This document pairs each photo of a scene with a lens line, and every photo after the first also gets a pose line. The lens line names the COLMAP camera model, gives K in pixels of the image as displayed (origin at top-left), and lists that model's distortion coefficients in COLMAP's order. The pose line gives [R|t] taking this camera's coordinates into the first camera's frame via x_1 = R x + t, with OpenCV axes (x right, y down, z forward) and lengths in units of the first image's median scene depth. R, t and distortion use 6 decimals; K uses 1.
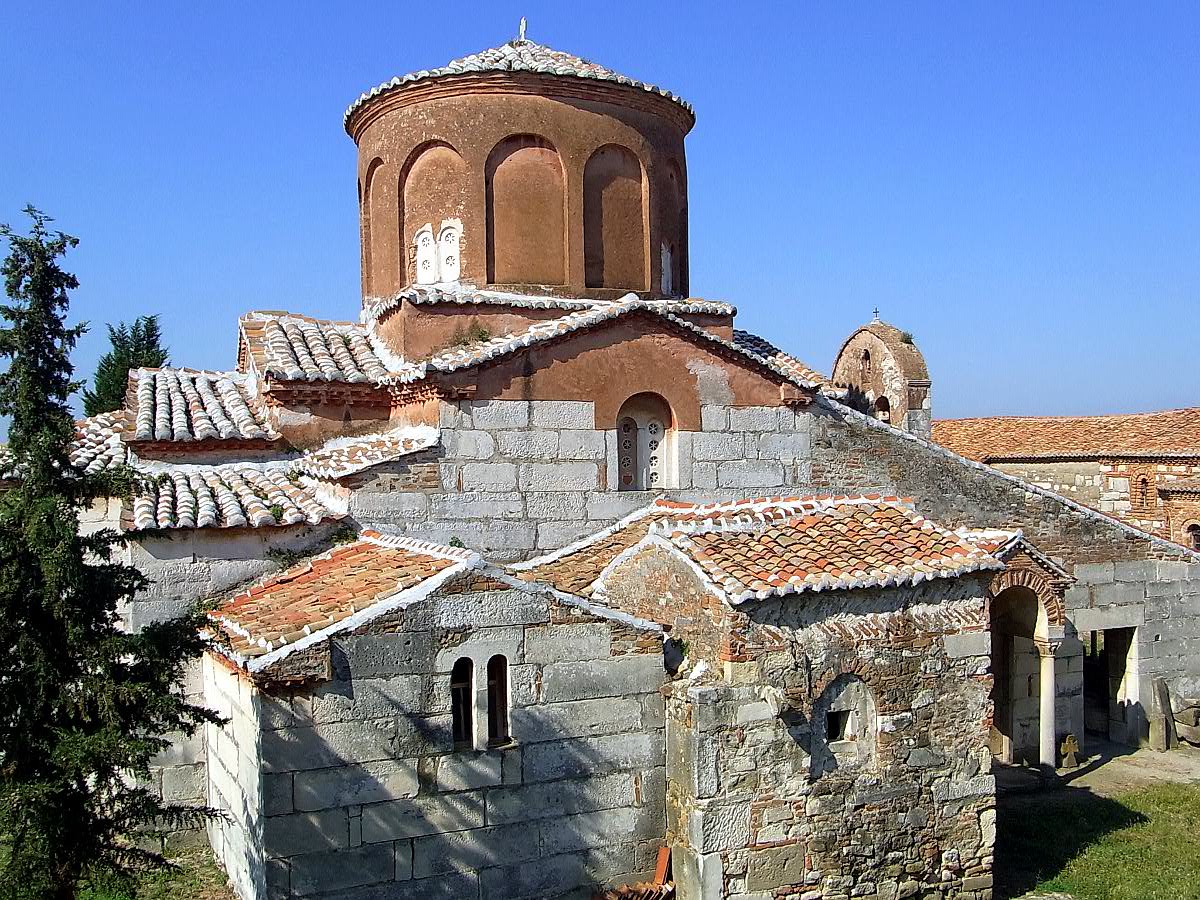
lens RADIAL K [[1207.6, 0, 600.1], [0, 1207.6, 457.9], [0, 0, 1]] dist [-0.039373, 0.000000]
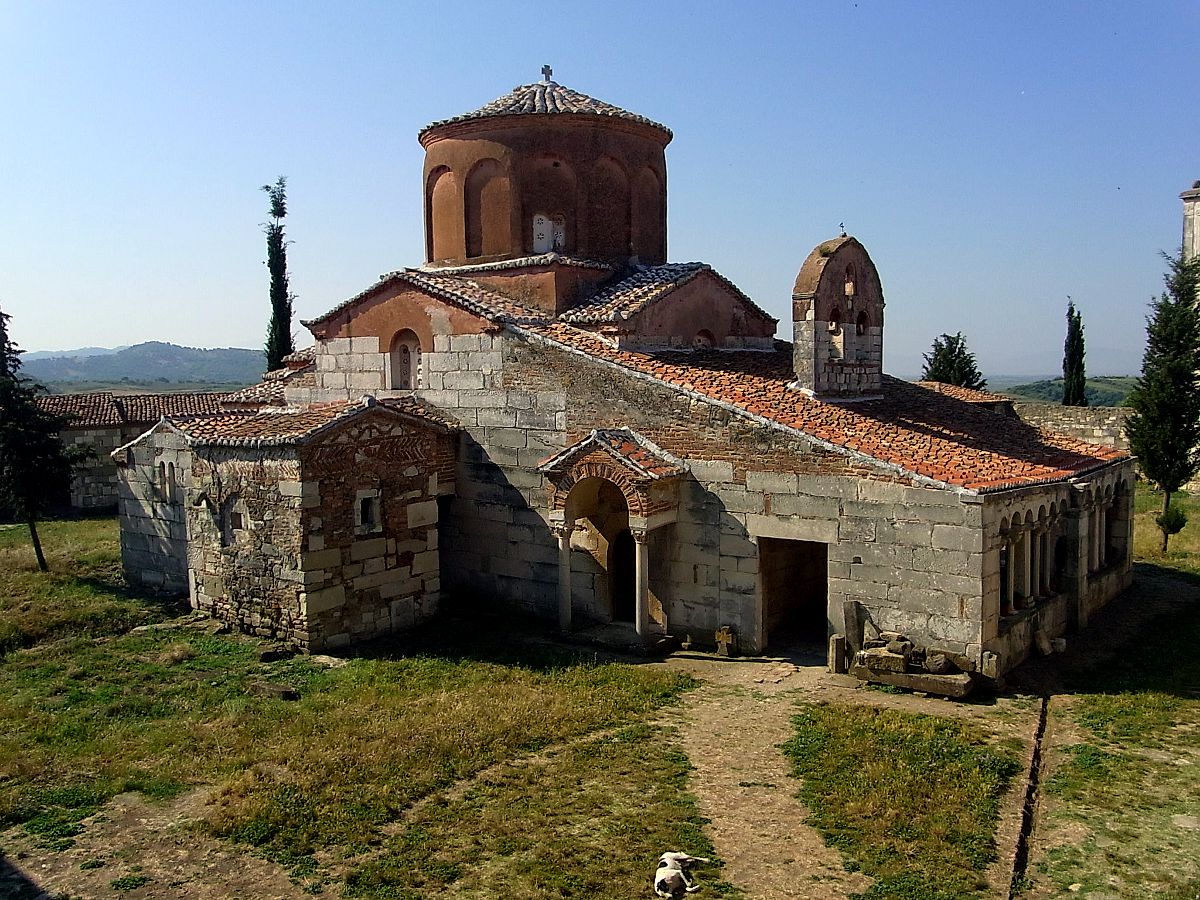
lens RADIAL K [[1027.6, 0, 608.1], [0, 1027.6, 443.7], [0, 0, 1]] dist [-0.050263, 0.011064]
pose [[0.485181, 0.067784, -0.871783, 1.442721], [0.009011, 0.996550, 0.082501, -0.012546], [0.874368, -0.047884, 0.482896, 0.598582]]
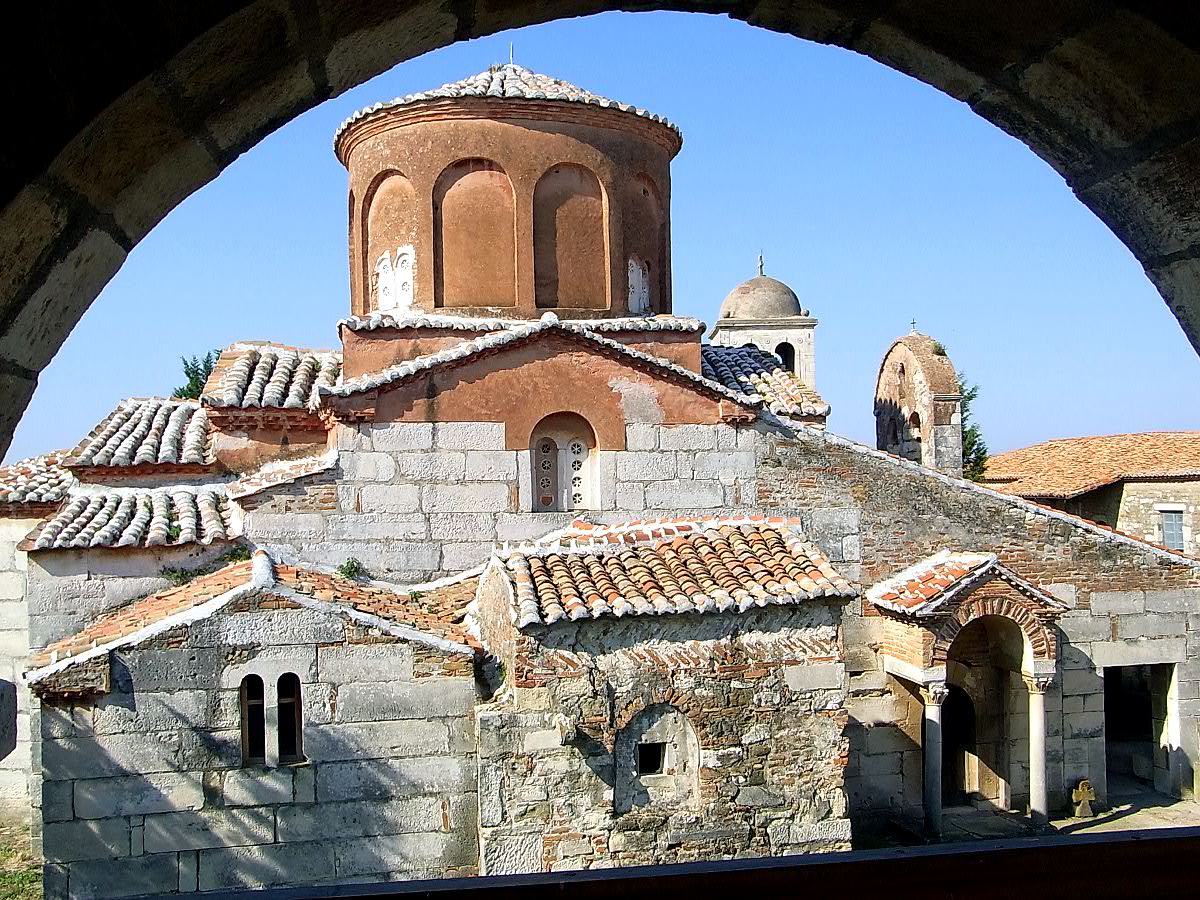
lens RADIAL K [[1207.6, 0, 608.0], [0, 1207.6, 459.2], [0, 0, 1]] dist [-0.039373, 0.000000]
pose [[0.979493, -0.010572, -0.201201, 0.285510], [0.006843, 0.999792, -0.019218, 0.003615], [0.201362, 0.017447, 0.979362, 0.045927]]
